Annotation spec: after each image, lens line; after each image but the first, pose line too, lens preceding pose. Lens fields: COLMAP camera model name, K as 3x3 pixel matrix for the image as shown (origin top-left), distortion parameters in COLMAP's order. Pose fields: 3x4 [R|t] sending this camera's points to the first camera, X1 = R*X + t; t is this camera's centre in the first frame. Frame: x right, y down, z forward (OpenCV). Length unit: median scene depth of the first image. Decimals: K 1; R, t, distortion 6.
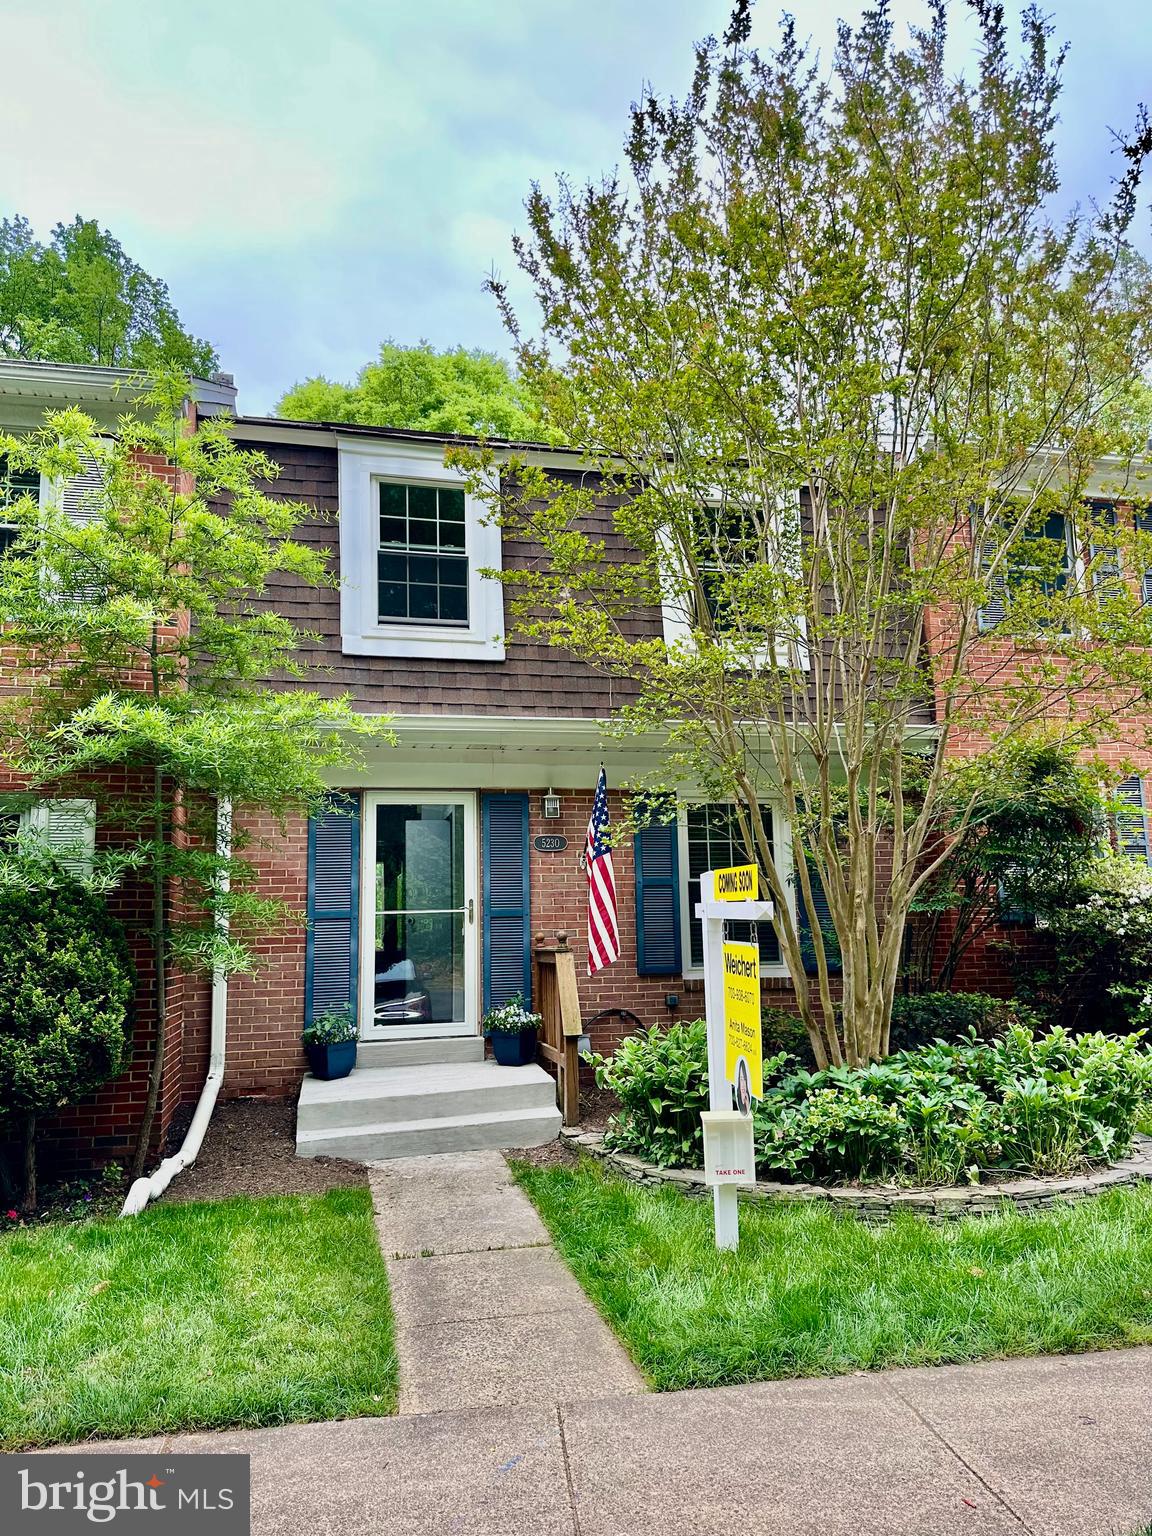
lens RADIAL K [[1077.8, 0, 569.0], [0, 1077.8, 773.4], [0, 0, 1]] dist [0.037073, -0.050770]
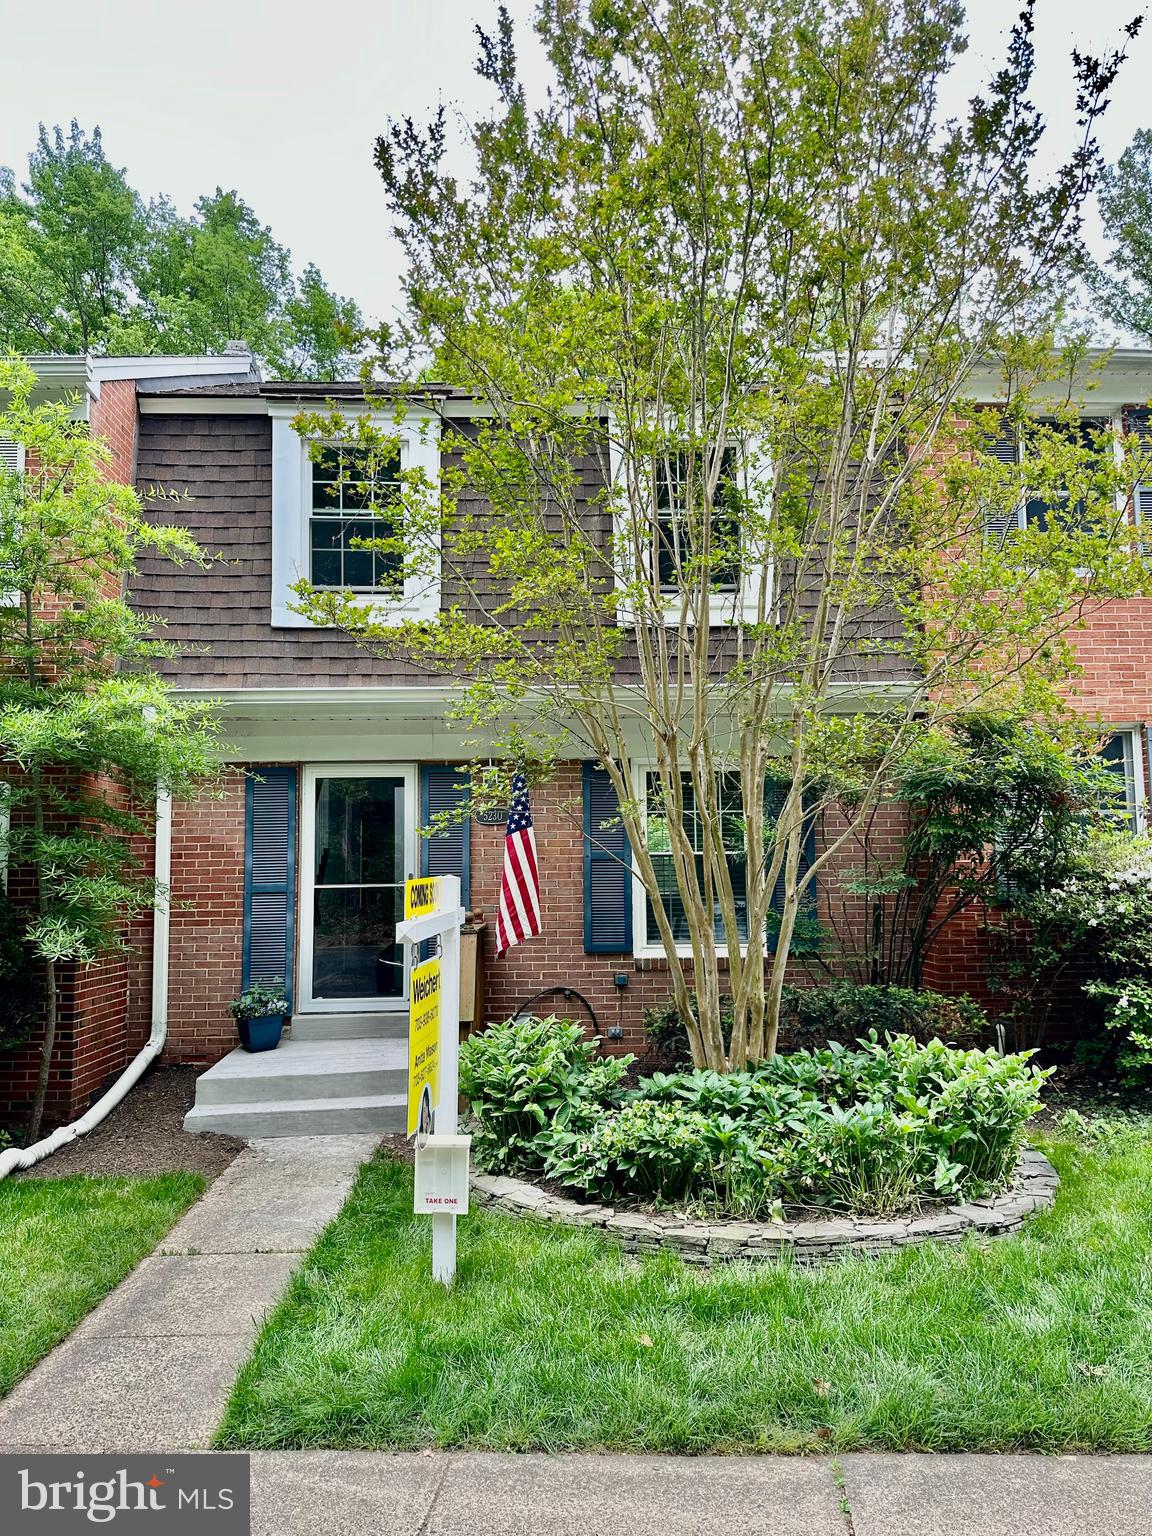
lens RADIAL K [[1077.8, 0, 580.5], [0, 1077.8, 766.5], [0, 0, 1]] dist [0.037073, -0.050770]
pose [[0.979980, -0.009037, -0.198889, 0.278052], [0.019758, 0.998452, 0.051986, -0.030159], [0.198111, -0.054875, 0.978642, 0.082146]]
